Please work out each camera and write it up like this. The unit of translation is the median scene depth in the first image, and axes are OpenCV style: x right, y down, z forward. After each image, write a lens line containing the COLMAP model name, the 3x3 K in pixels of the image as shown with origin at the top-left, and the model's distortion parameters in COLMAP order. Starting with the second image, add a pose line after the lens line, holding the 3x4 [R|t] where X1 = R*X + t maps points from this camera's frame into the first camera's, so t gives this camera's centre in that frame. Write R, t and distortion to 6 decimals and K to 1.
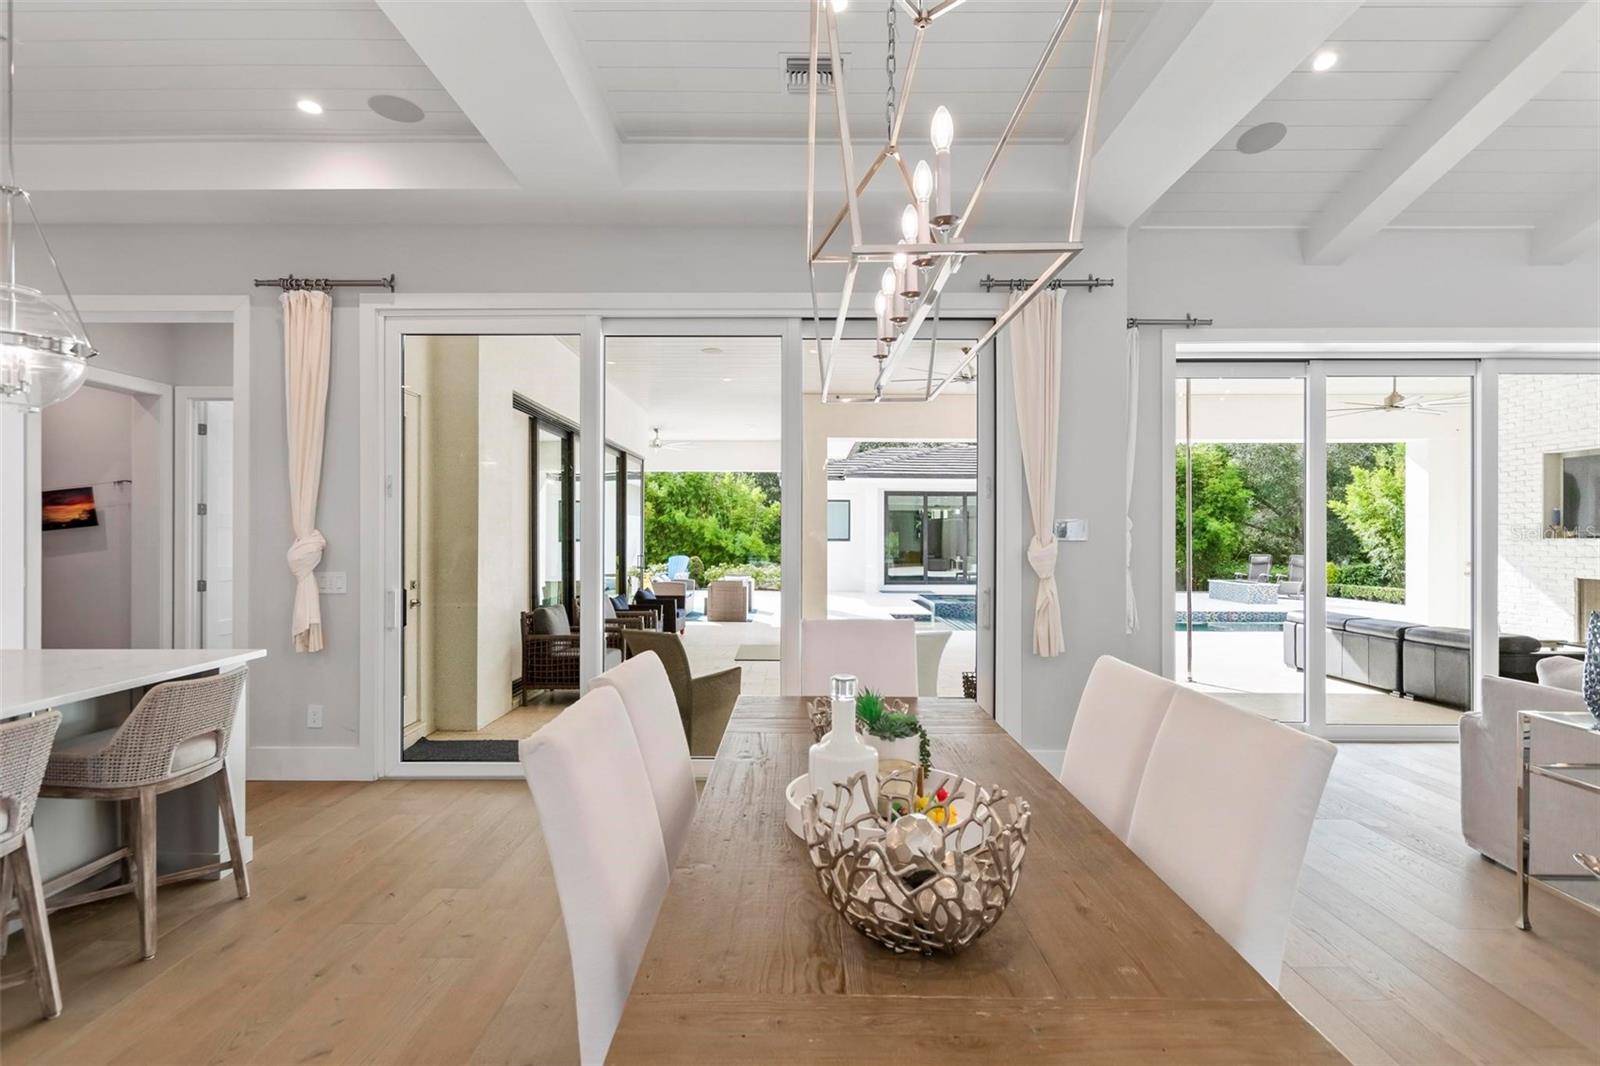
lens RADIAL K [[796.0, 0, 793.8], [0, 796.0, 537.2], [0, 0, 1]] dist [0.000483, -0.001474]
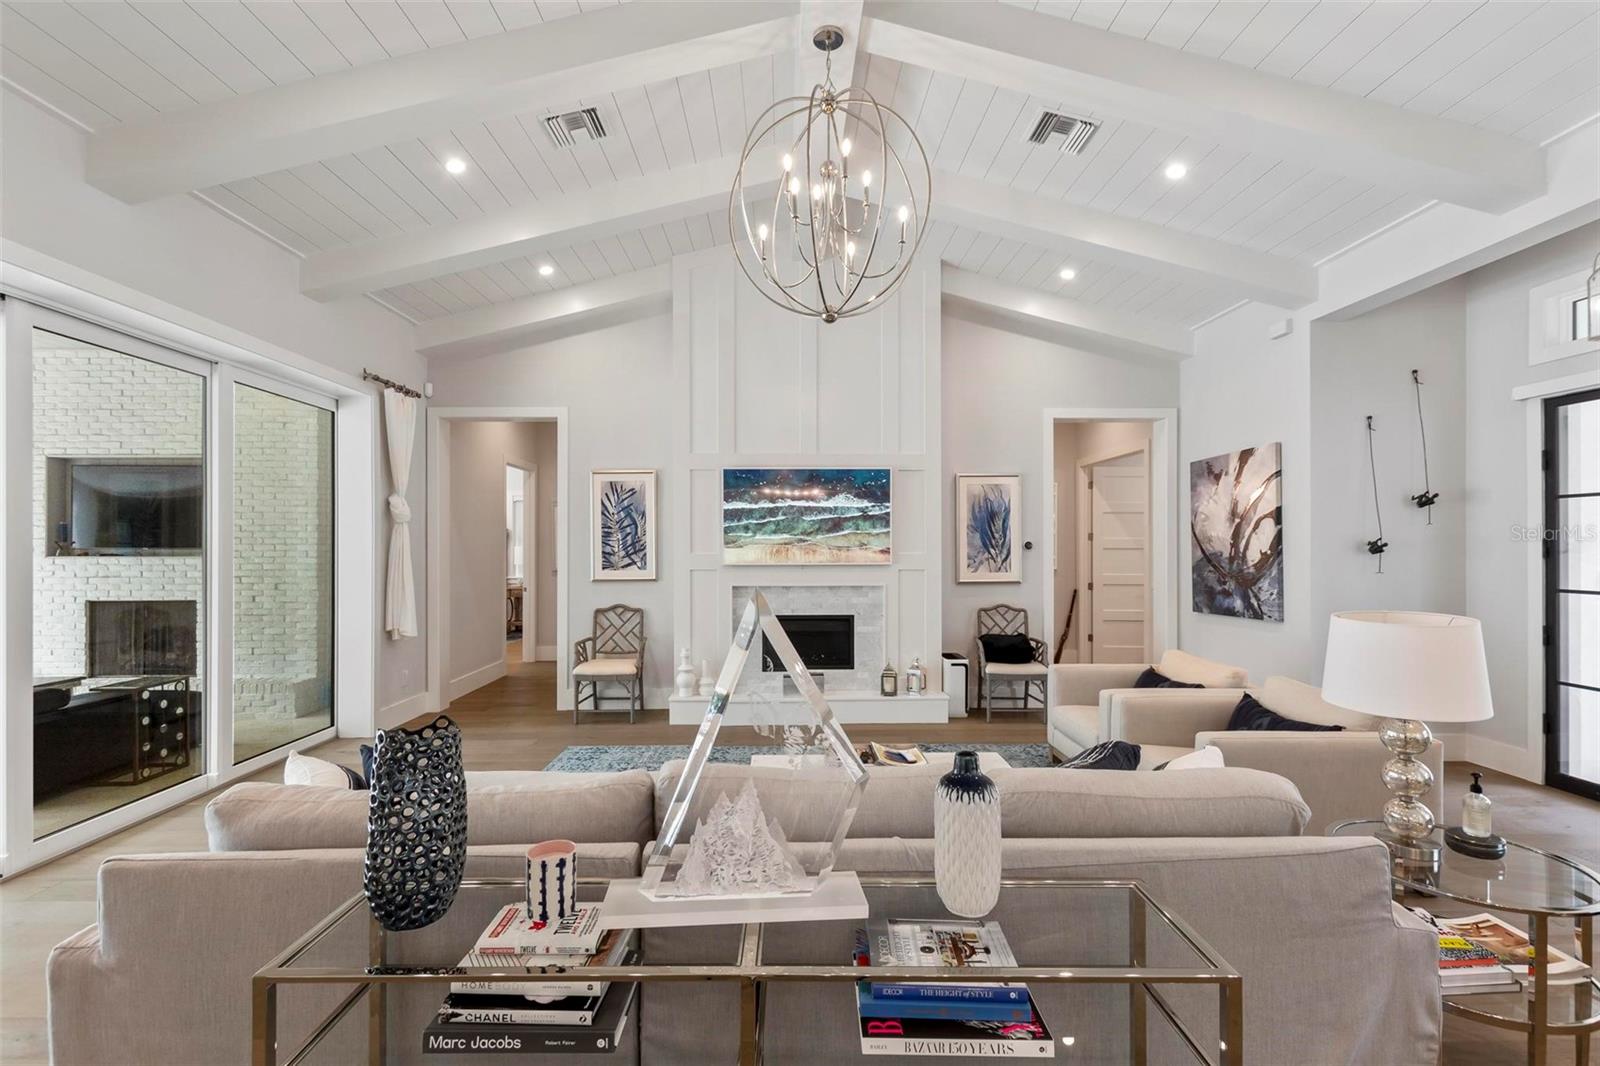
lens RADIAL K [[716.0, 0, 798.8], [0, 716.0, 544.5], [0, 0, 1]] dist [0.009654, -0.001566]
pose [[-0.025427, 0.000435, 0.999677, 0.270916], [0.001736, 0.999998, -0.000391, -0.017926], [-0.999675, 0.001725, -0.025427, 0.389728]]
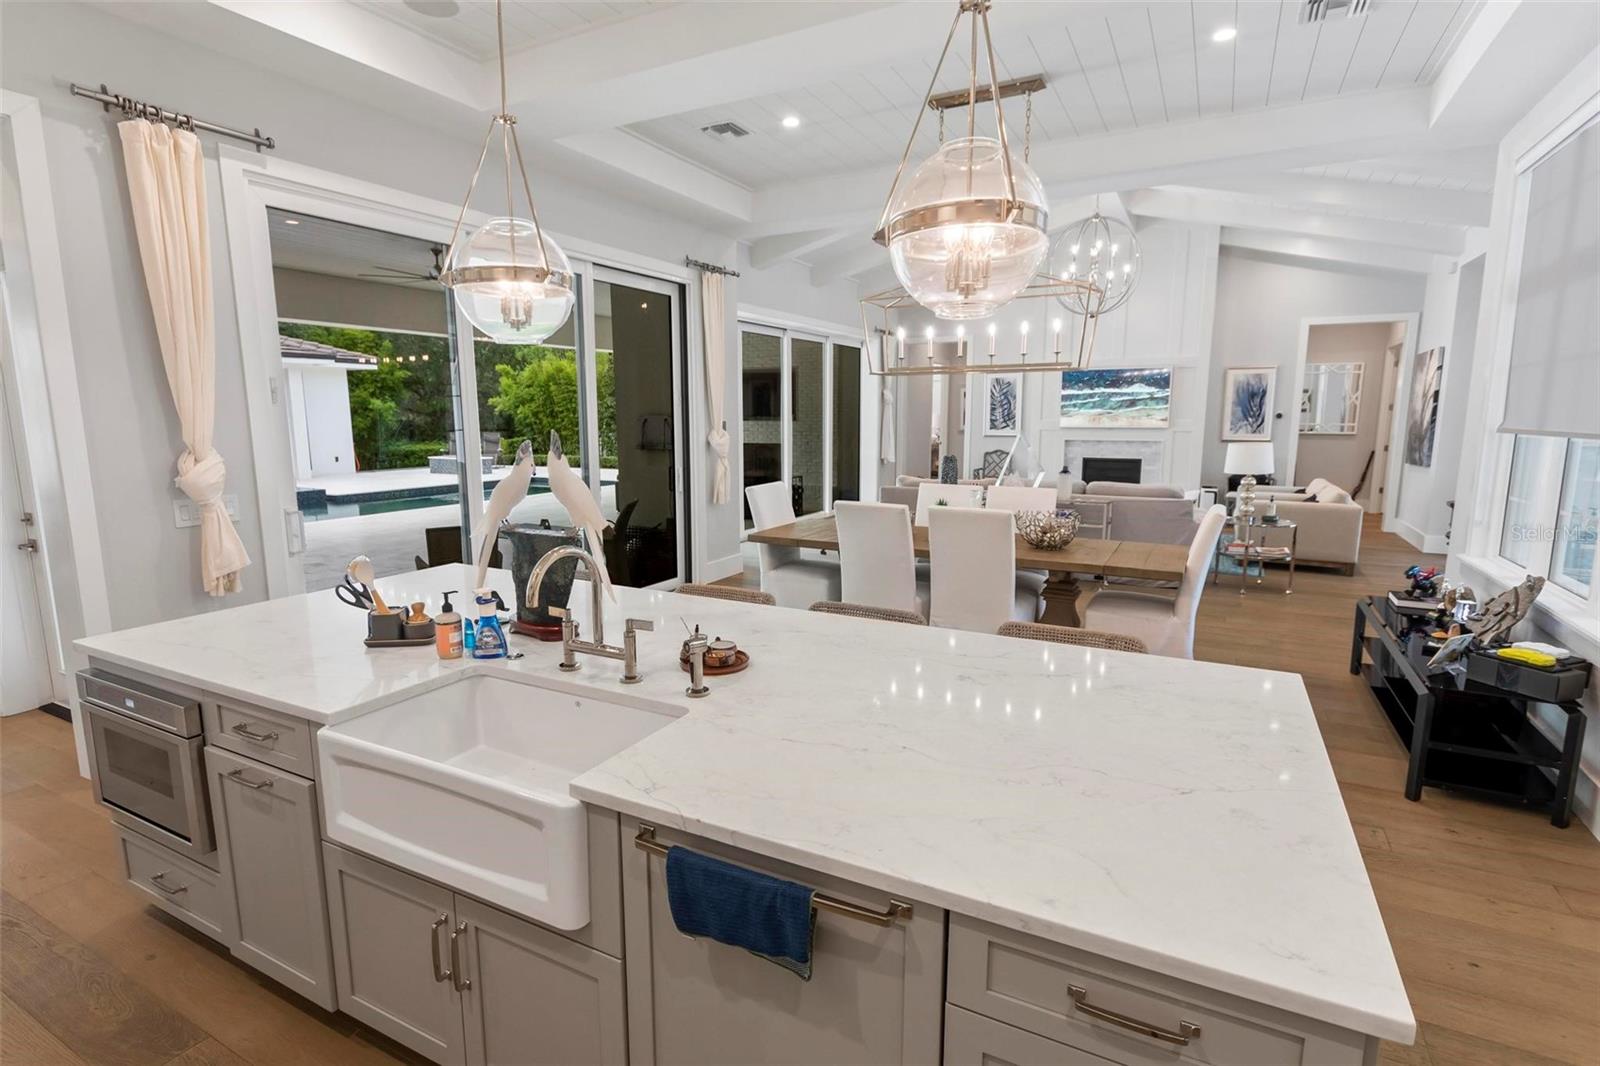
lens RADIAL K [[776.7, 0, 795.8], [0, 776.7, 536.3], [0, 0, 1]] dist [0.007432, -0.006025]
pose [[0.472656, -0.142280, 0.869685, -0.885598], [0.004228, 0.987235, 0.159213, -0.033802], [-0.881237, -0.071576, 0.467225, 0.084055]]
